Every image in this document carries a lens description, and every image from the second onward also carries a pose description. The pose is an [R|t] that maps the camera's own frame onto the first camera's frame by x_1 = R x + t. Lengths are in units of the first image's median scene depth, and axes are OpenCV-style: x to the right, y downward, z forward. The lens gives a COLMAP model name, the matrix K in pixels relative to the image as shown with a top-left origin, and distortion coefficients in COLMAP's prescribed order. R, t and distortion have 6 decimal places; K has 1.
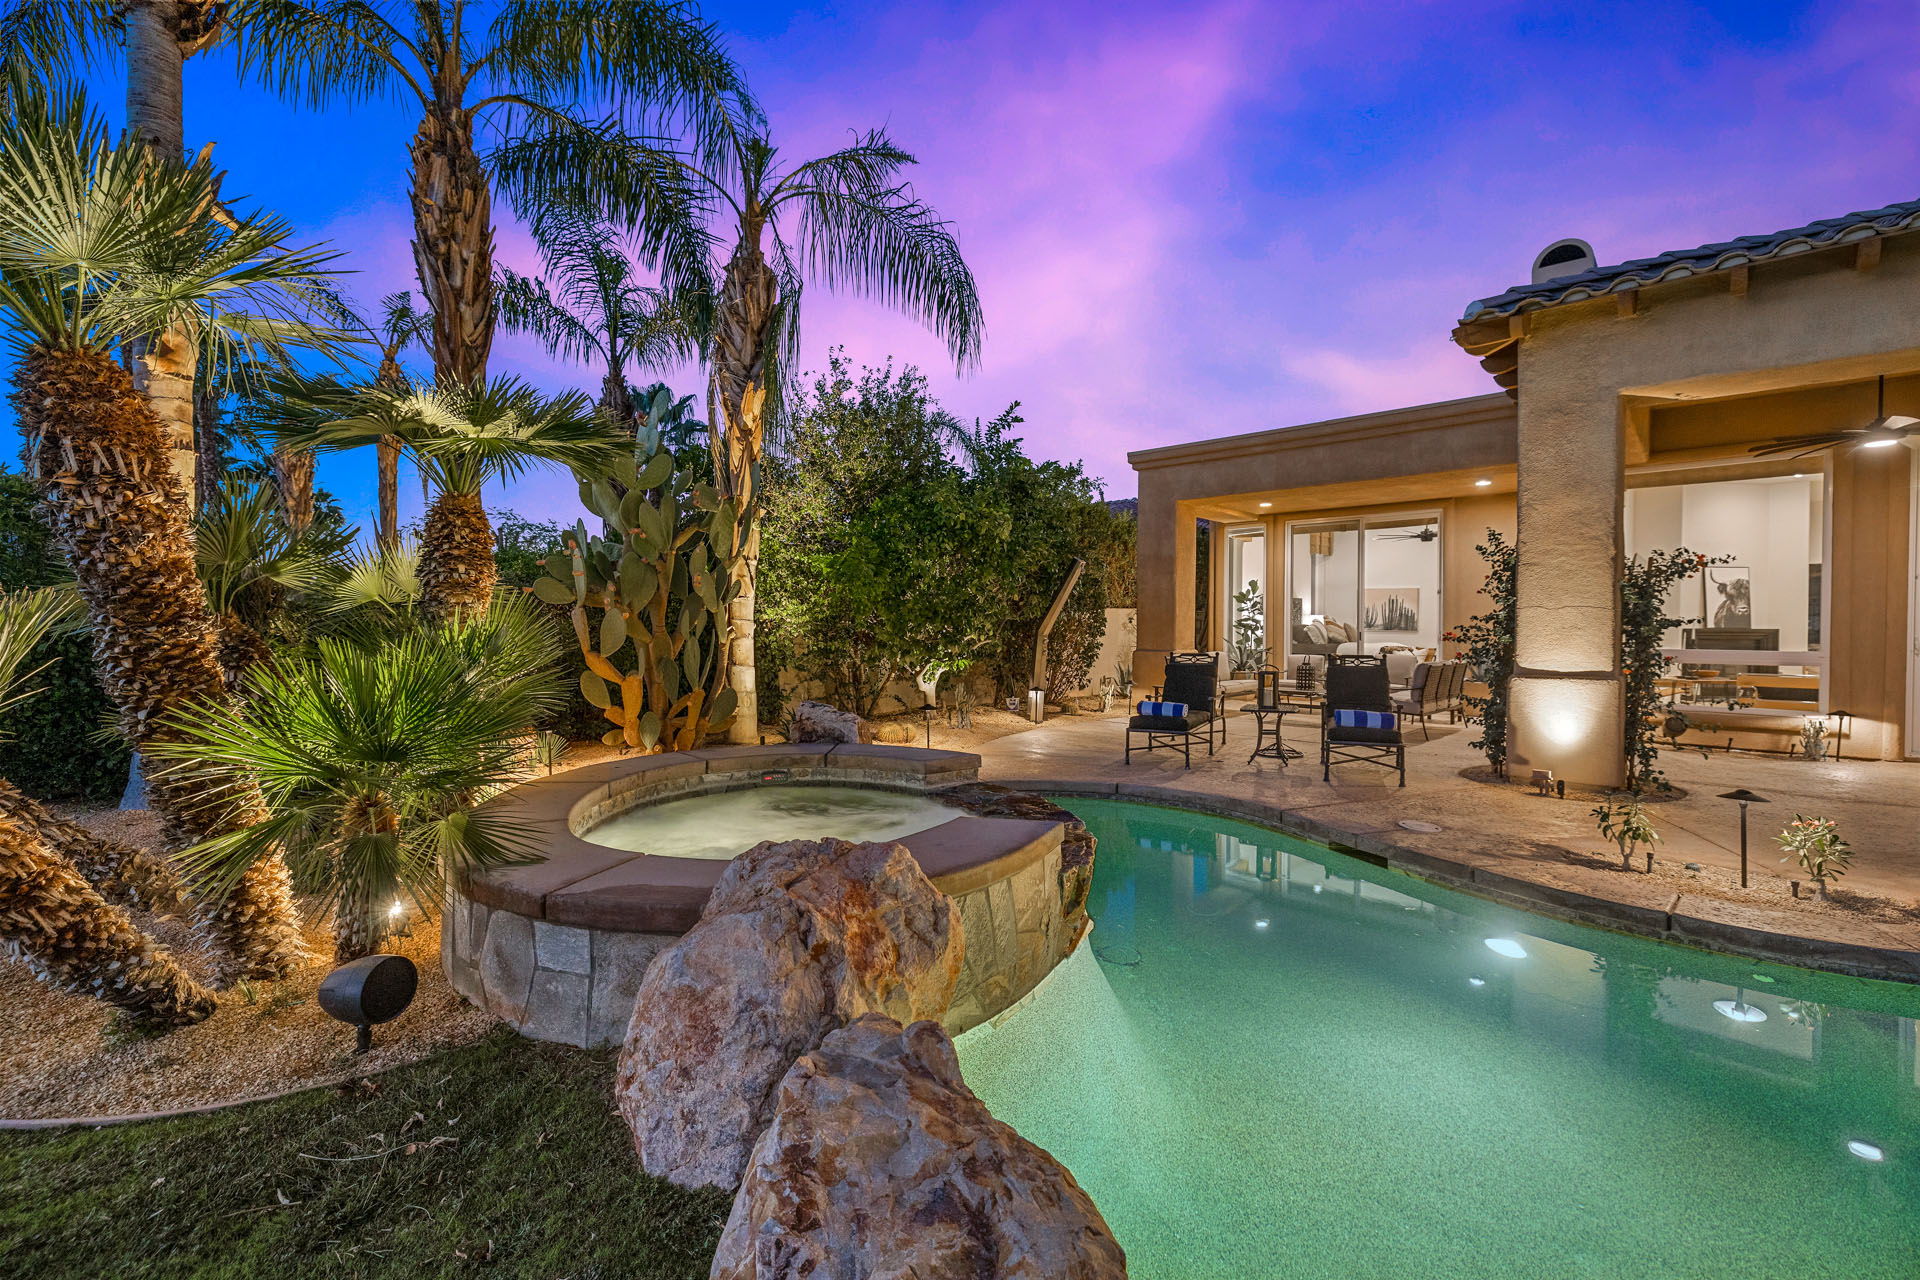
lens RADIAL K [[801.5, 0, 963.0], [0, 801.5, 633.4], [0, 0, 1]] dist [-0.000567, -0.000075]
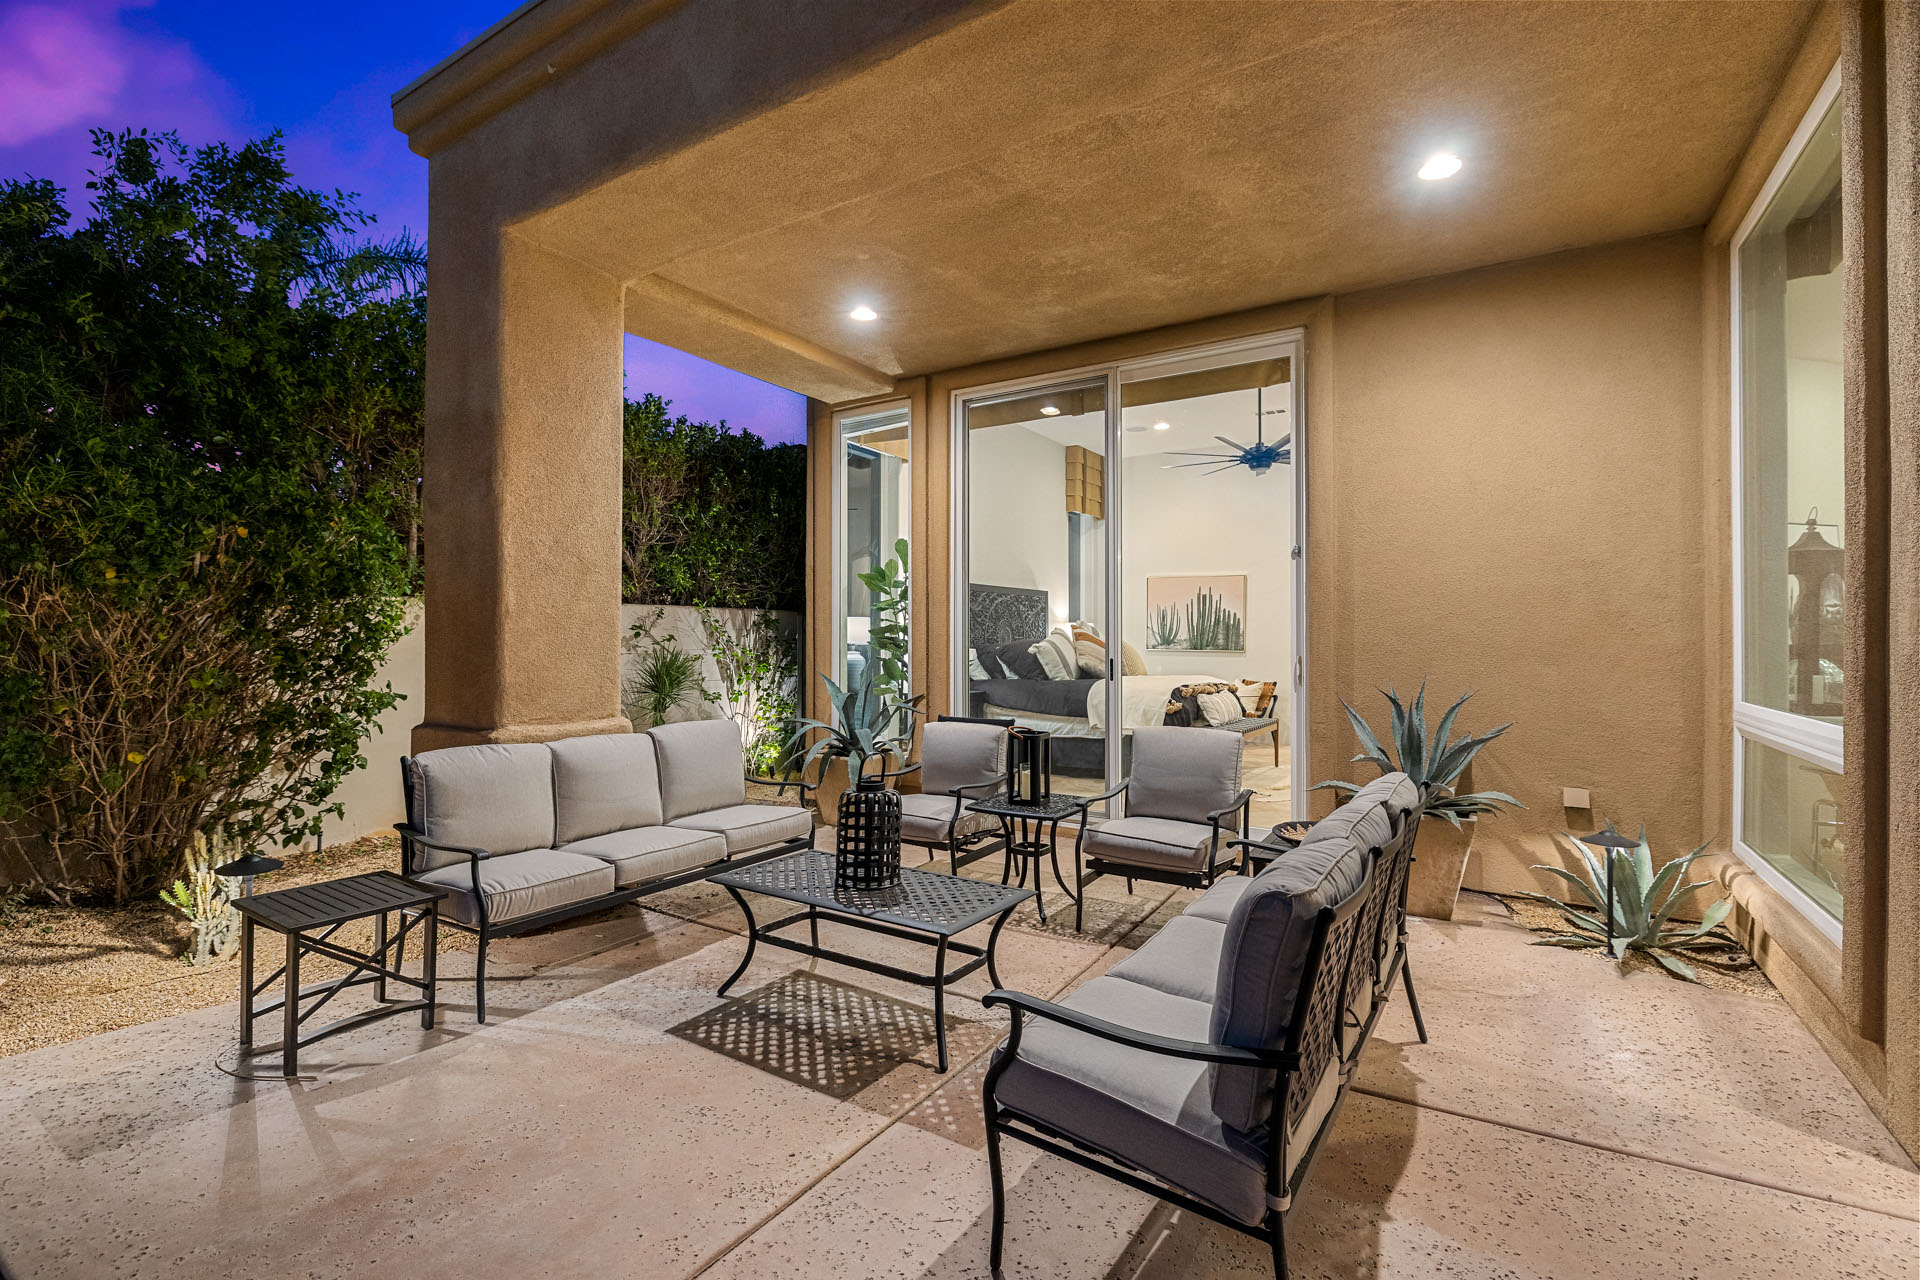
lens RADIAL K [[853.4, 0, 957.1], [0, 853.4, 638.4], [0, 0, 1]] dist [-0.007815, 0.000745]
pose [[0.982415, -0.000369, 0.186711, 0.285107], [0.002464, 0.999937, -0.010990, -0.006019], [-0.186695, 0.011257, 0.982354, 0.499573]]
